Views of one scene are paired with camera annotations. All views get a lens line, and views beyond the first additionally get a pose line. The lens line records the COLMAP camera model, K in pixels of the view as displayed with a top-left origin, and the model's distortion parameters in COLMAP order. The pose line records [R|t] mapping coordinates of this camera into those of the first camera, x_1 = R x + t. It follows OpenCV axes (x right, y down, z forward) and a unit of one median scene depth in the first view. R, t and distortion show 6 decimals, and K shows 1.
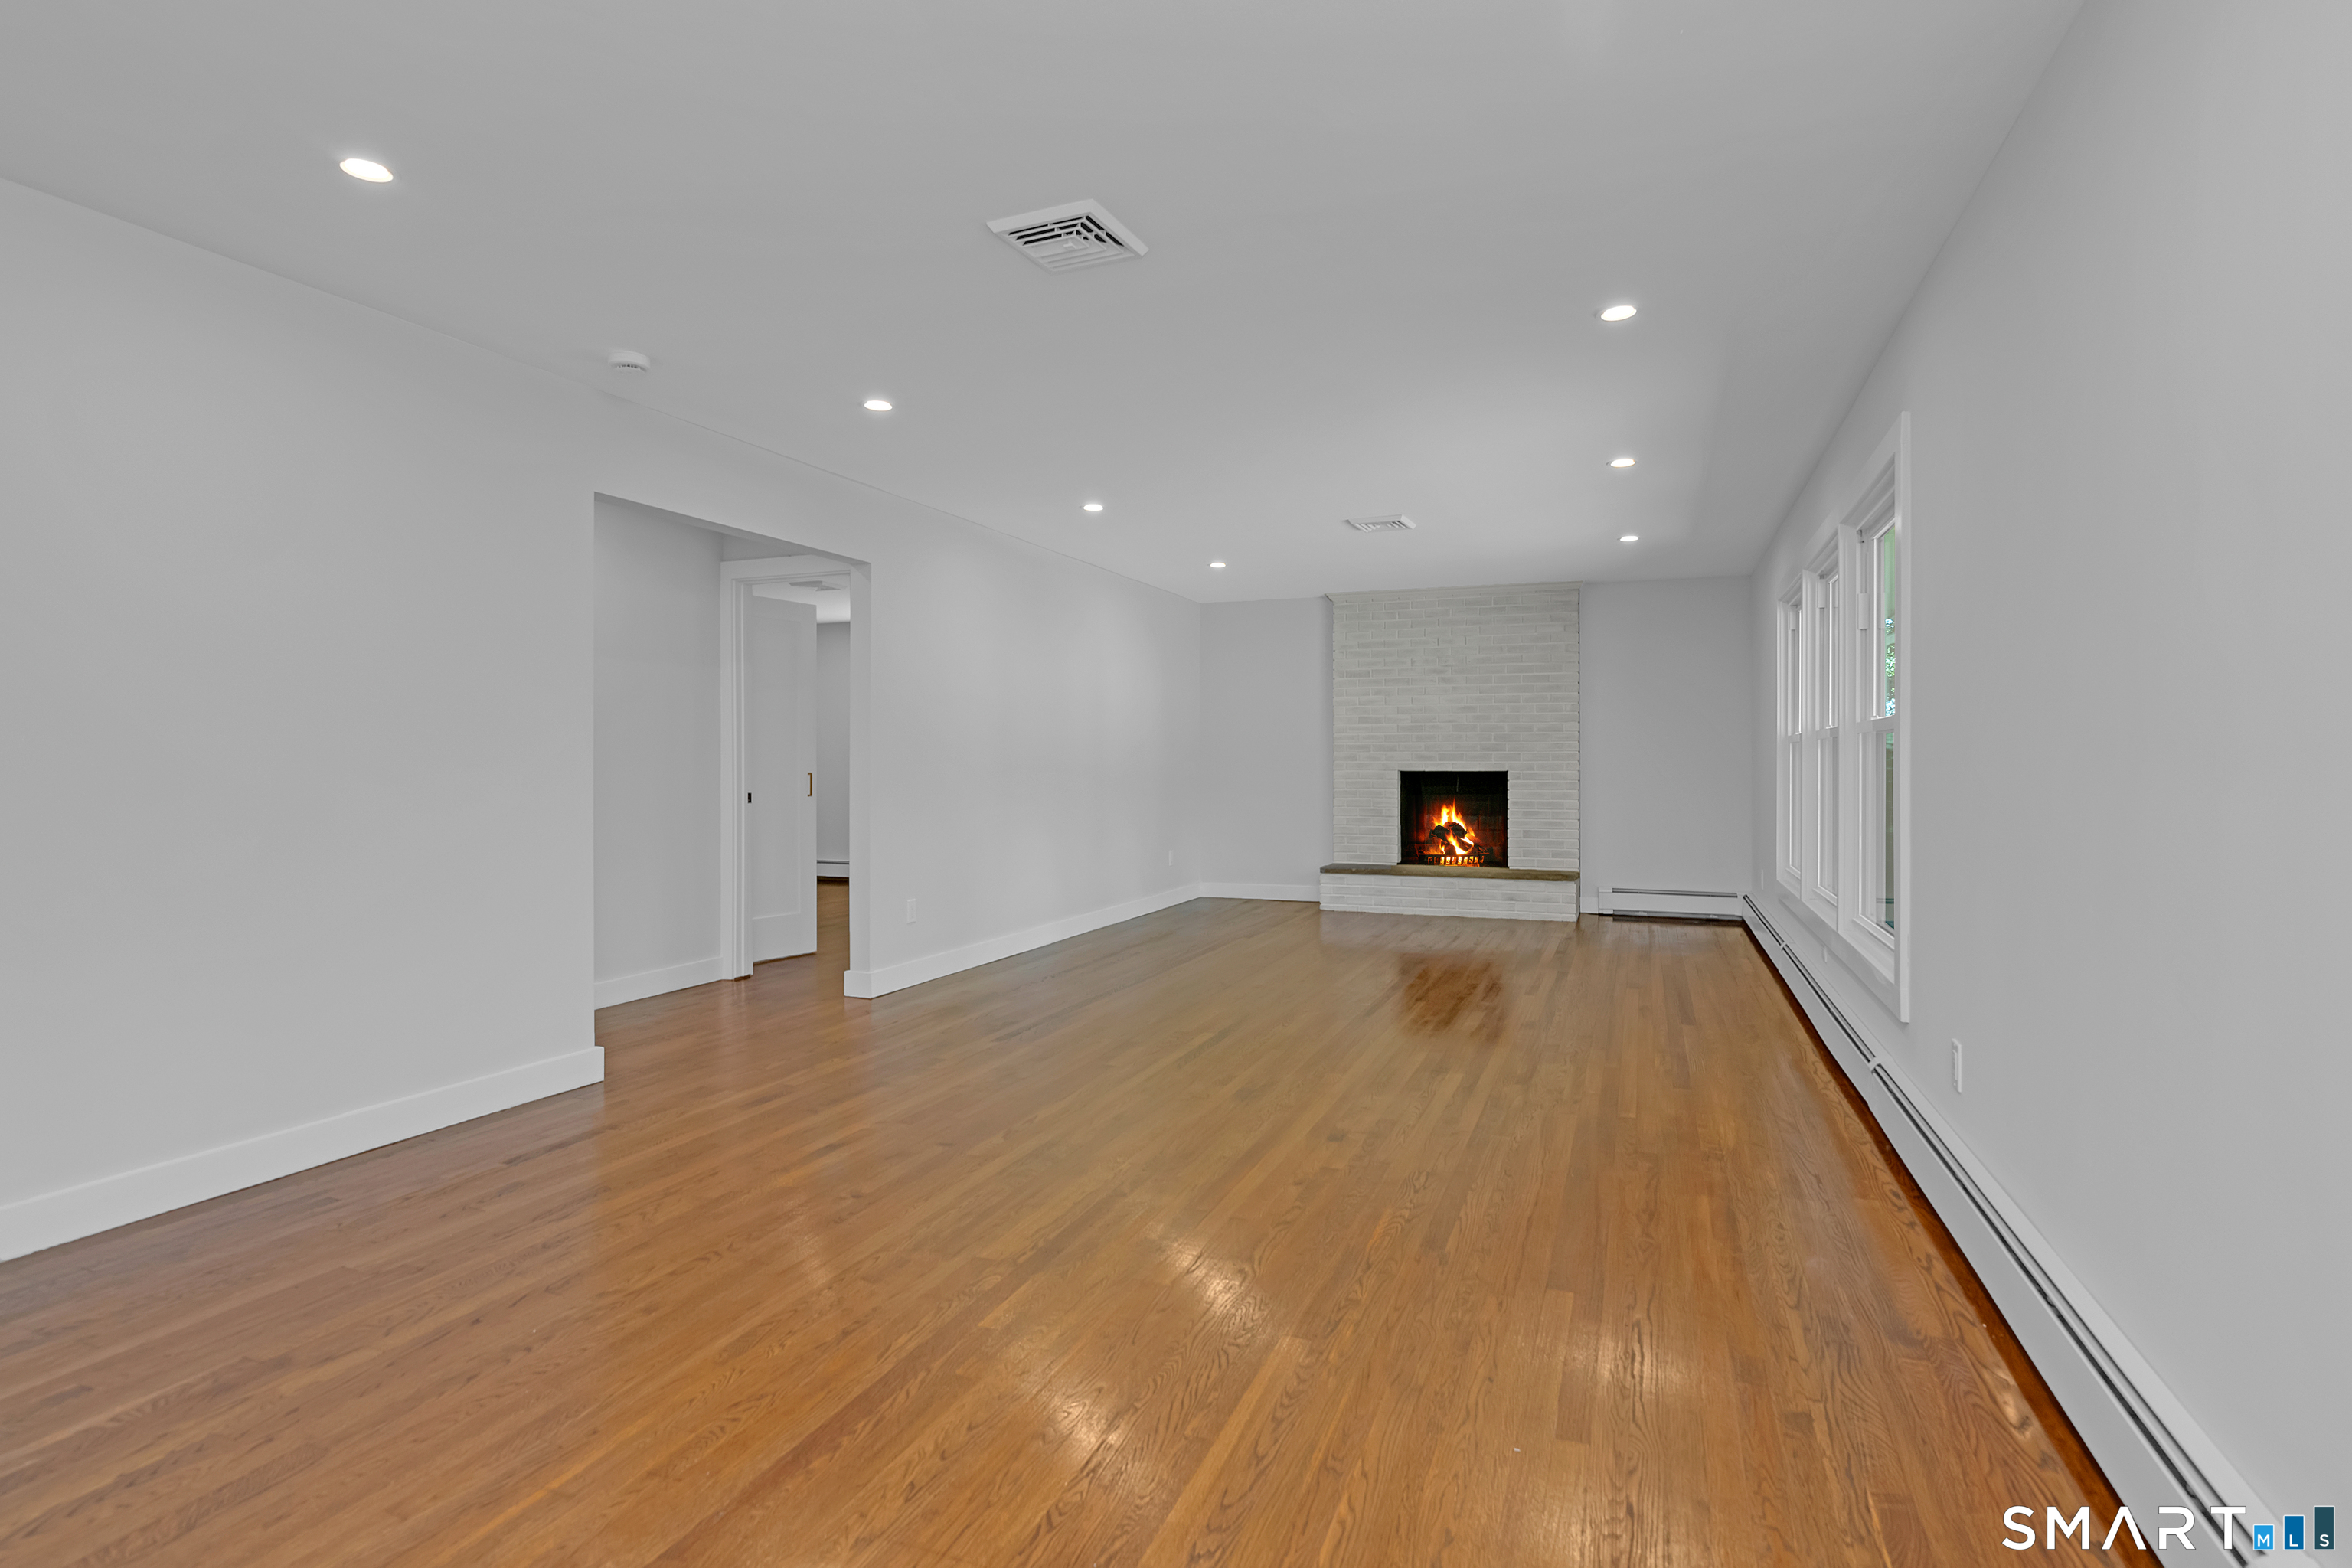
lens RADIAL K [[1184.5, 0, 1180.6], [0, 1184.5, 779.5], [0, 0, 1]] dist [-0.001618, 0.000091]
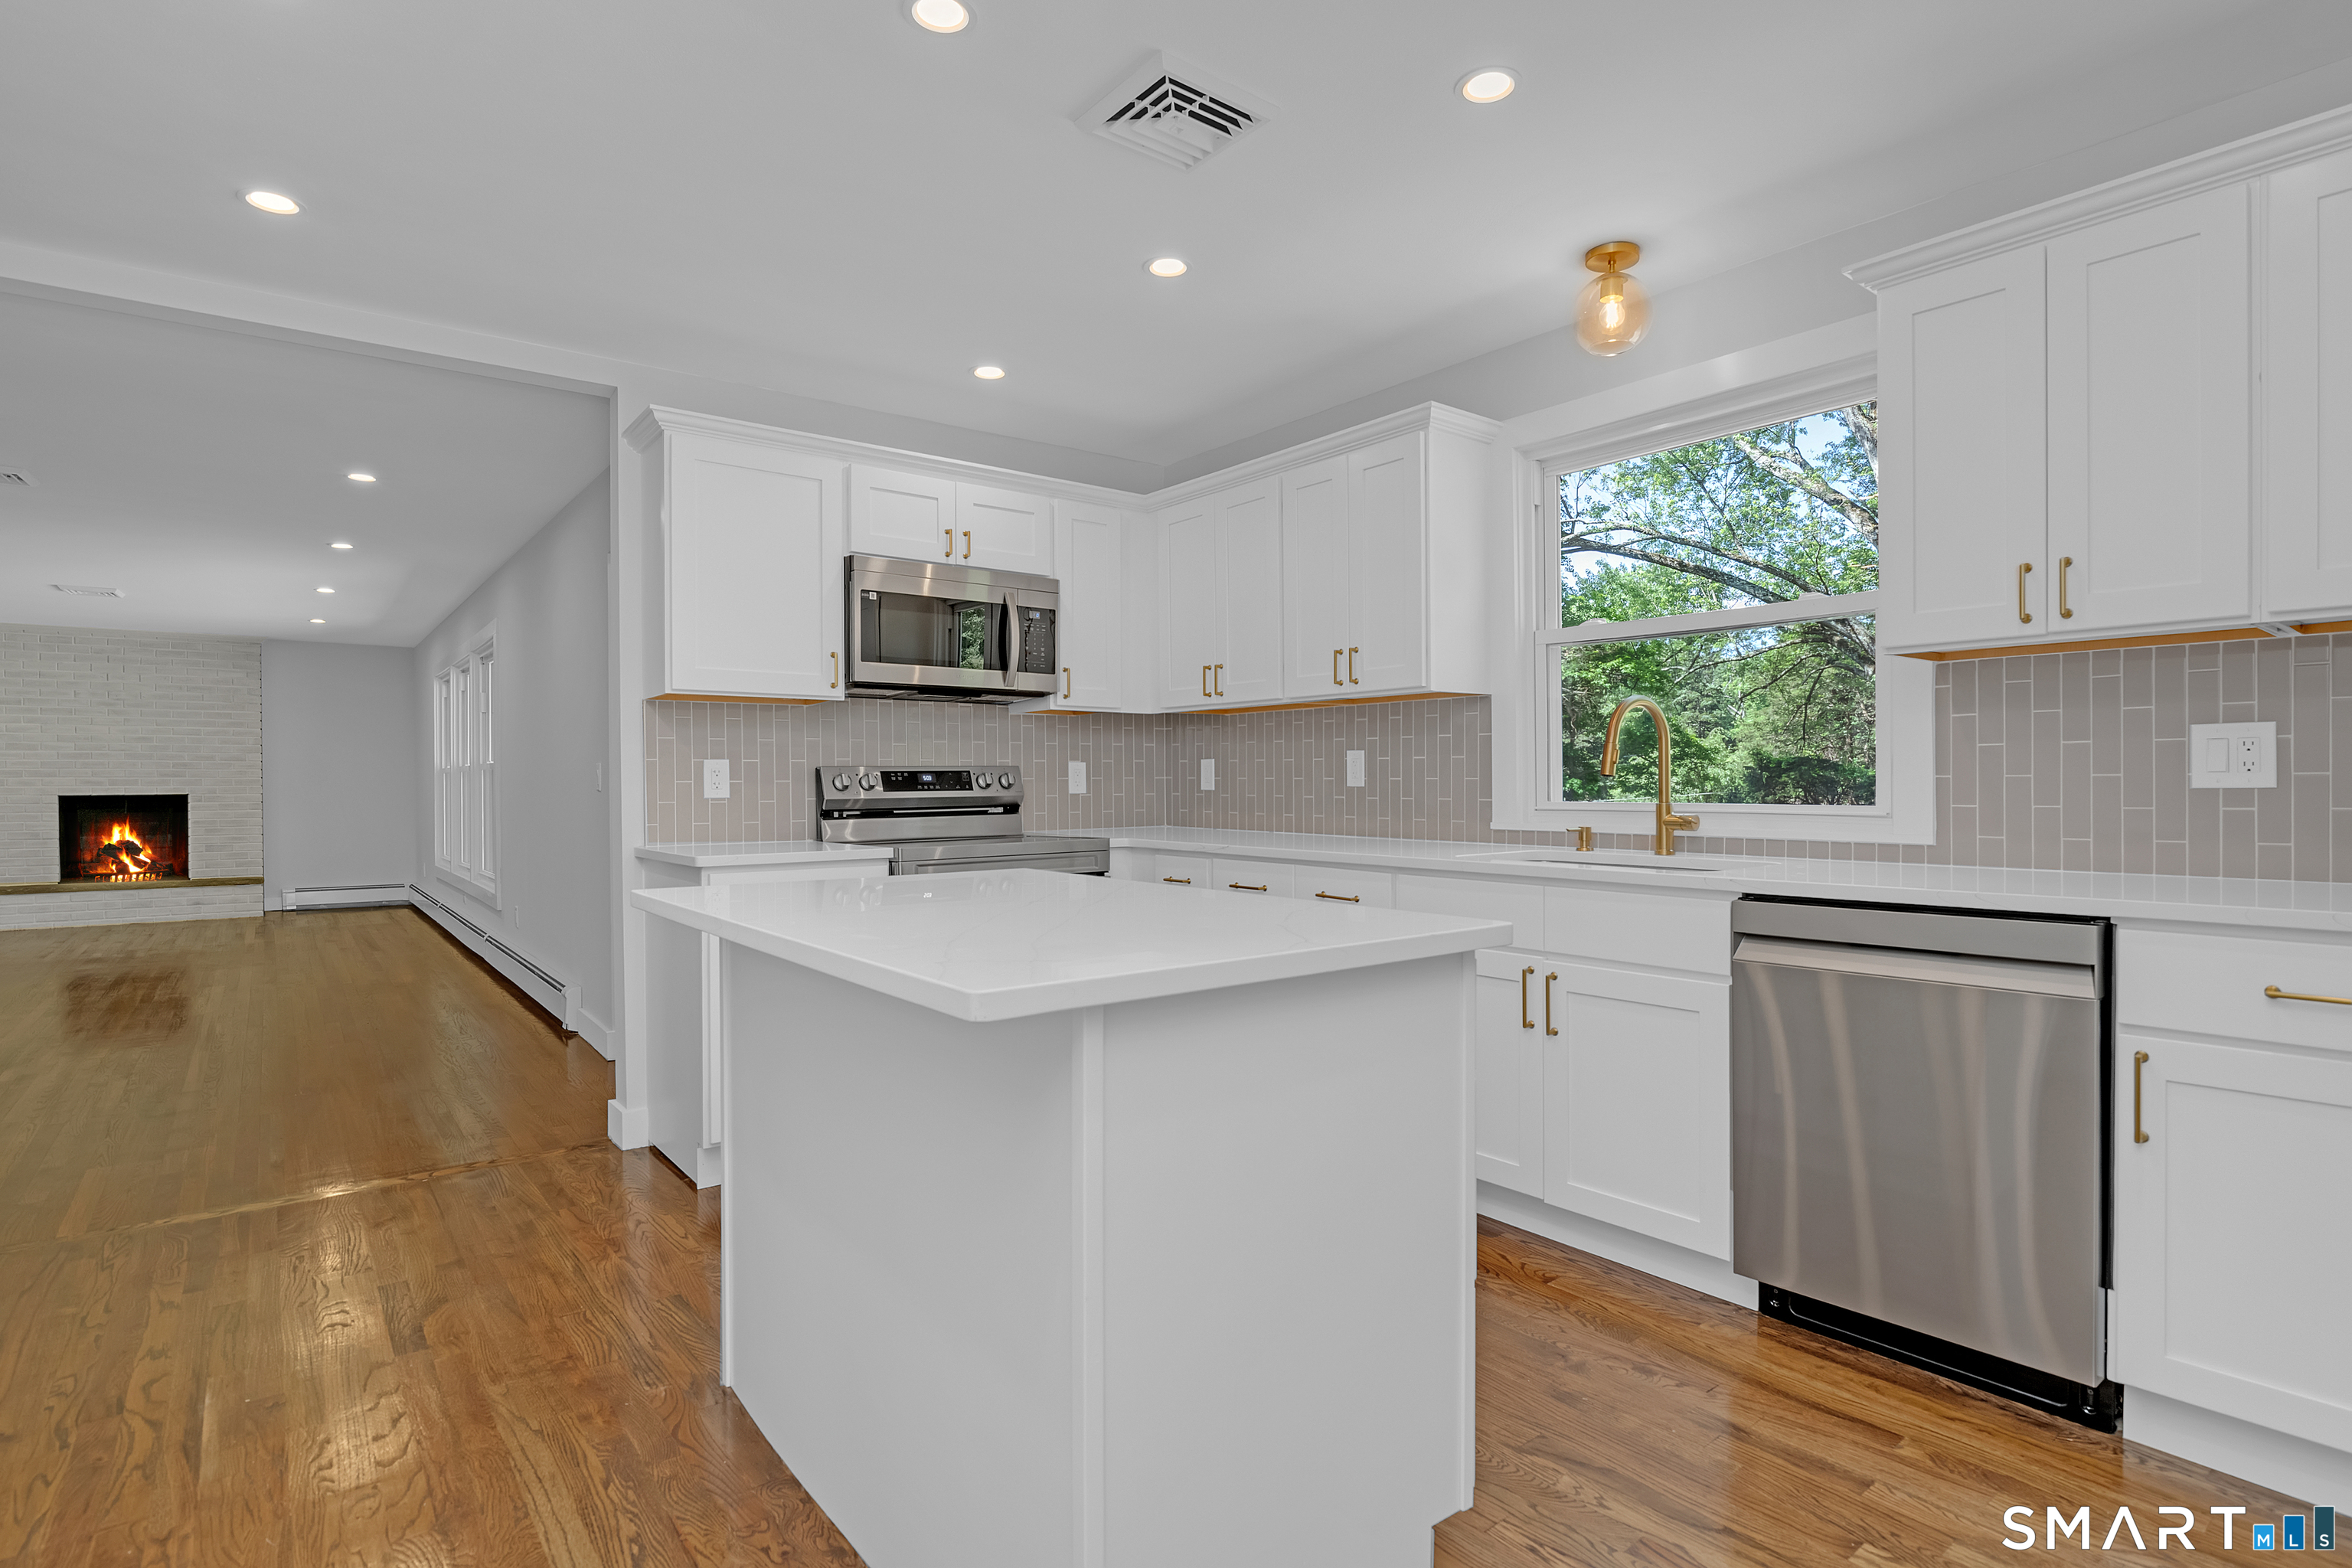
lens RADIAL K [[1184.5, 0, 1180.6], [0, 1184.5, 779.5], [0, 0, 1]] dist [-0.001618, 0.000091]
pose [[0.516328, 0.002140, 0.856388, -0.212007], [0.014396, 0.999834, -0.011178, 0.005004], [-0.856270, 0.018101, 0.516211, -0.422542]]
